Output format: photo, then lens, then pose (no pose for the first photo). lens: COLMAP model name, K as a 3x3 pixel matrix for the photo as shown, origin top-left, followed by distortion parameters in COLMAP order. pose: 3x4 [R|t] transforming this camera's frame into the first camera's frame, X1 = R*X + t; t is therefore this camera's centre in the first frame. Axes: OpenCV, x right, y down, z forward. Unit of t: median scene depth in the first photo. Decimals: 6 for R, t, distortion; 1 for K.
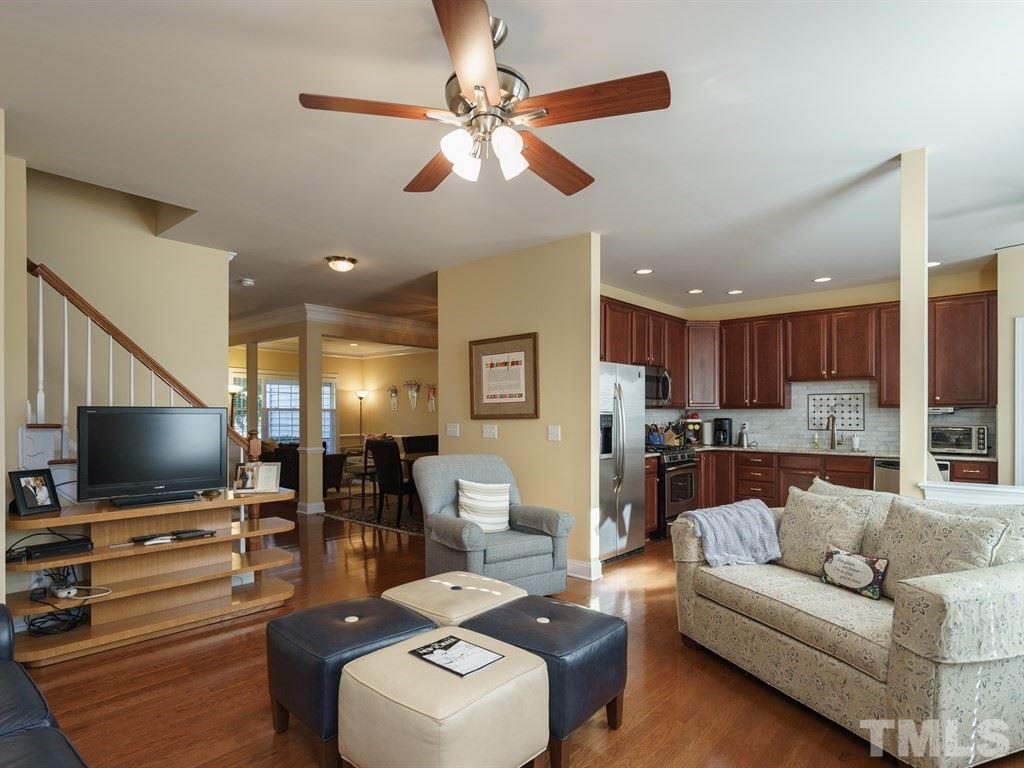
lens RADIAL K [[564.3, 0, 509.3], [0, 564.3, 416.7], [0, 0, 1]] dist [0.002717, 0.000888]
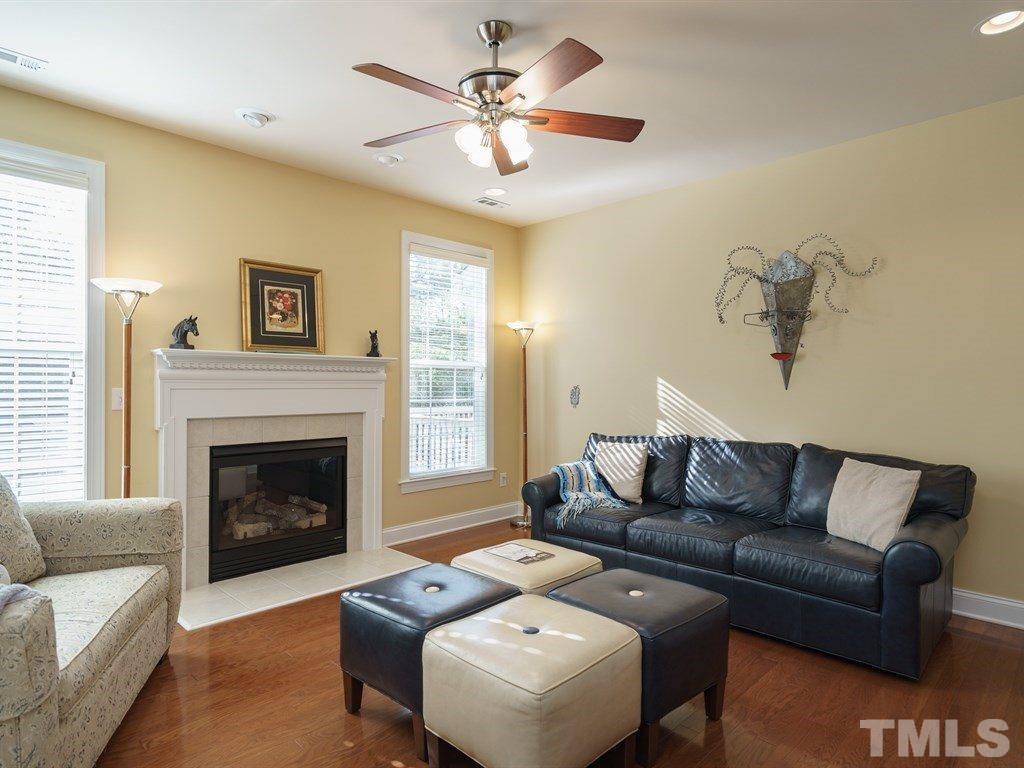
lens RADIAL K [[596.7, 0, 512.0], [0, 596.7, 384.0], [0, 0, 1]] dist [-0.004637, -0.001160]
pose [[-0.999035, -0.006601, 0.043430, -0.041063], [-0.006417, 0.999970, 0.004374, 0.003092], [-0.043458, 0.004091, -0.999047, 0.720271]]
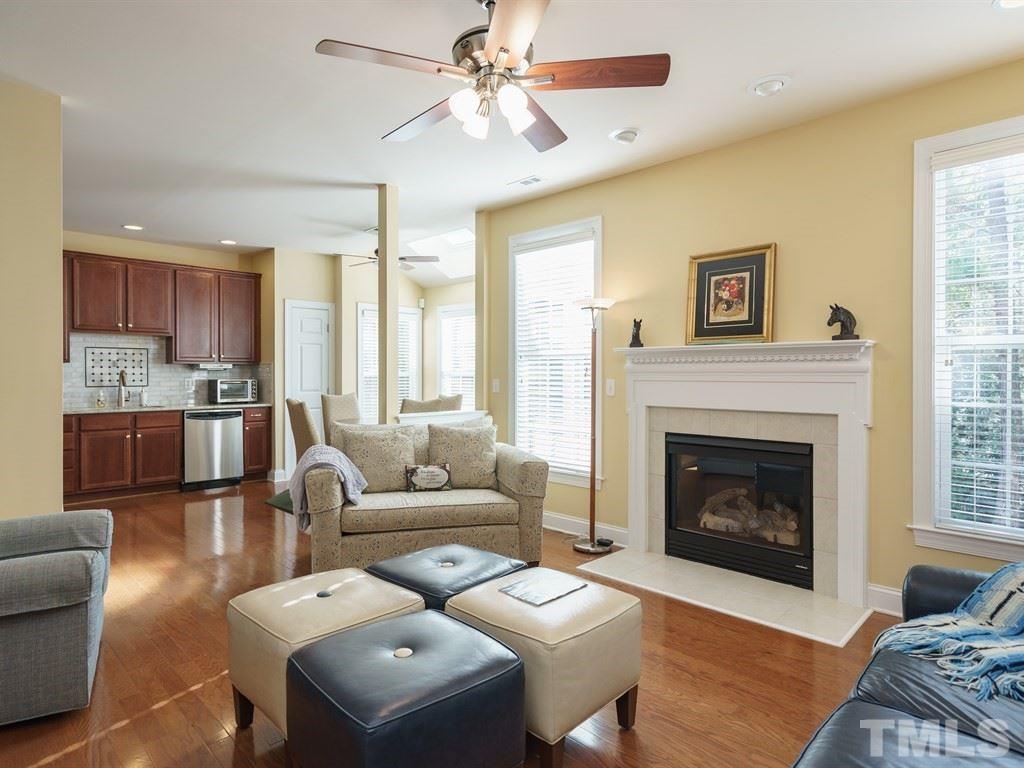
lens RADIAL K [[581.2, 0, 506.9], [0, 581.2, 376.0], [0, 0, 1]] dist [0.000942, 0.000417]
pose [[0.058996, -0.005034, 0.998246, -0.358067], [0.002763, 0.999984, 0.004880, 0.003434], [-0.998254, 0.002470, 0.059009, 0.297303]]
